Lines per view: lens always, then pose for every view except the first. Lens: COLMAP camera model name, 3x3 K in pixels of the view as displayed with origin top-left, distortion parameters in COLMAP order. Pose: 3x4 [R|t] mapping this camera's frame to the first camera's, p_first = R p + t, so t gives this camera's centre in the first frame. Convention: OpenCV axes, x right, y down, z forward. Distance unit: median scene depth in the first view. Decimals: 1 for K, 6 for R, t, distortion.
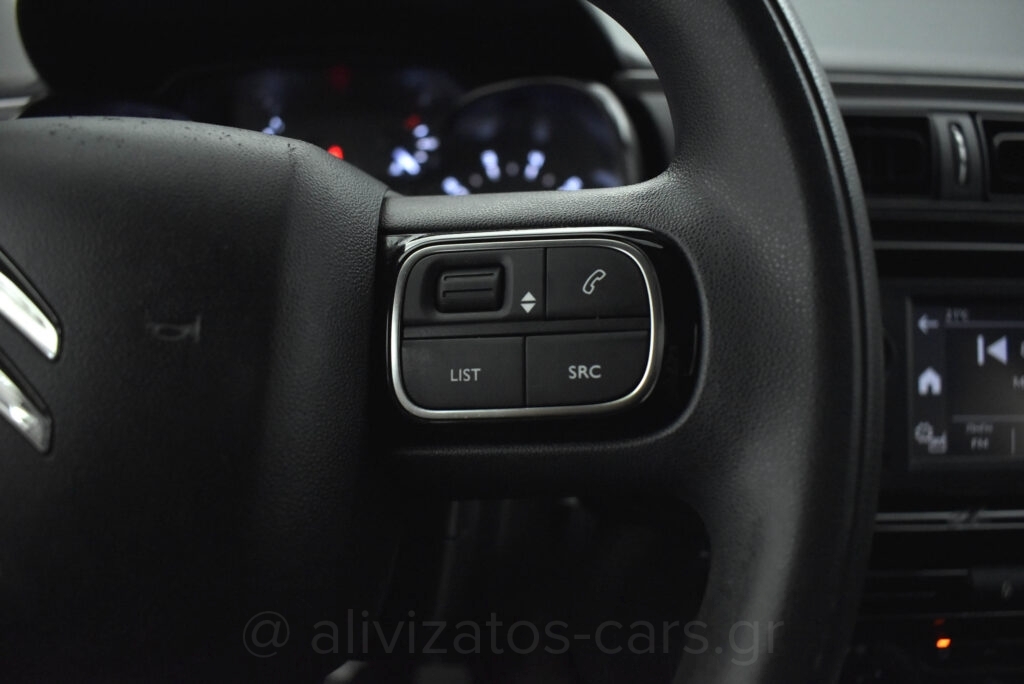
lens RADIAL K [[800.1, 0, 512.0], [0, 800.1, 342.0], [0, 0, 1]] dist [-0.092151, -0.003268]
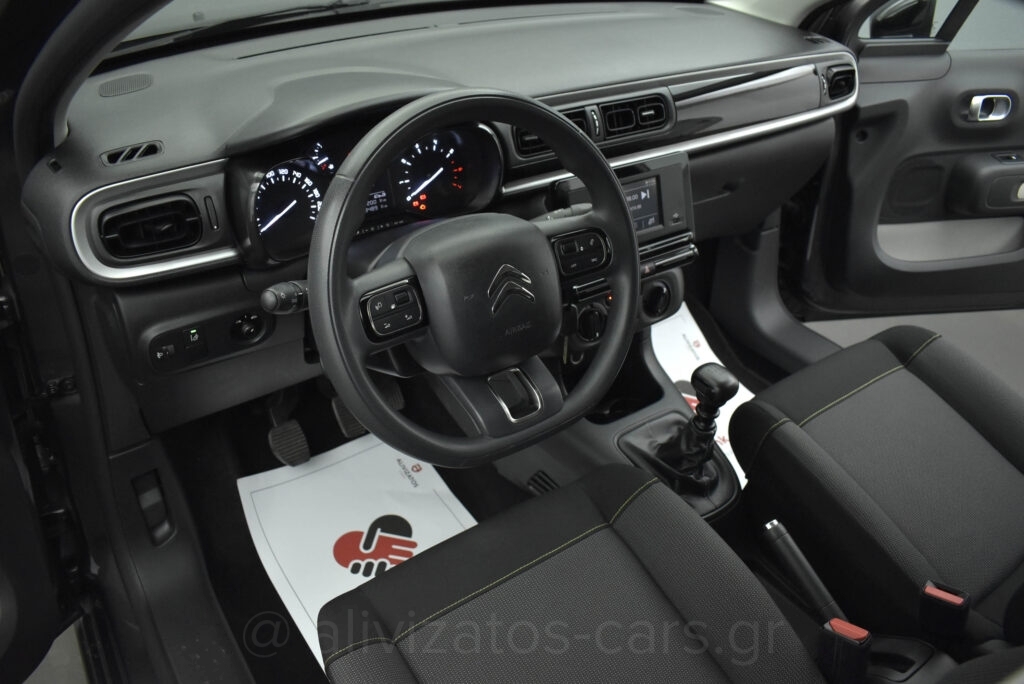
lens RADIAL K [[800.1, 0, 512.0], [0, 800.1, 342.0], [0, 0, 1]] dist [-0.092151, -0.003268]
pose [[0.815493, -0.298423, 0.495898, -1.435824], [0.118058, 0.924574, 0.362250, -0.663724], [-0.566599, -0.236867, 0.789215, -1.365235]]
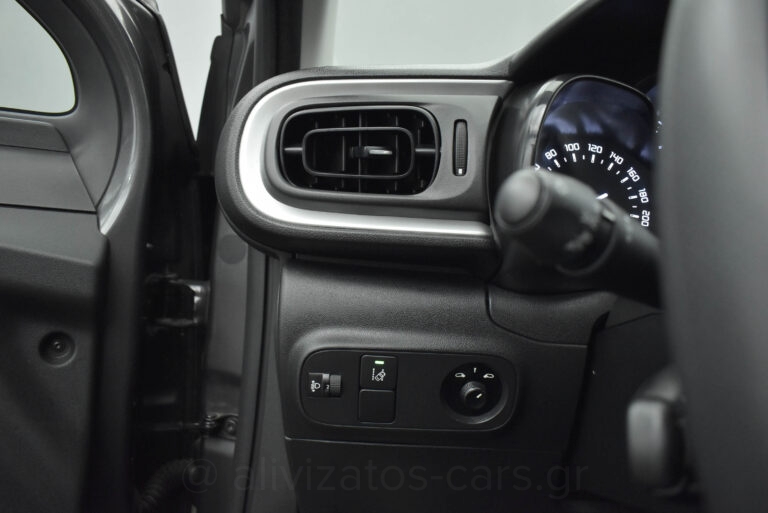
lens RADIAL K [[600.1, 0, 384.0], [0, 600.1, 256.5], [0, 0, 1]] dist [-0.092151, -0.003268]
pose [[0.998760, 0.042800, 0.025424, -1.015016], [-0.039559, 0.992392, -0.116586, 0.066493], [-0.030221, 0.115435, 0.992855, 0.179943]]
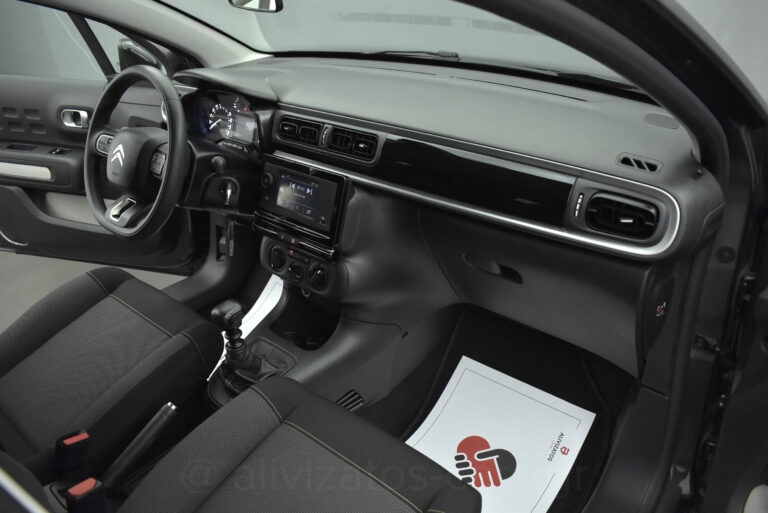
lens RADIAL K [[600.1, 0, 384.0], [0, 600.1, 256.5], [0, 0, 1]] dist [-0.092151, -0.003268]
pose [[0.749759, 0.282193, -0.598522, 3.164554], [-0.141369, 0.951934, 0.271730, -0.605558], [0.646434, -0.119120, 0.753614, -1.279147]]
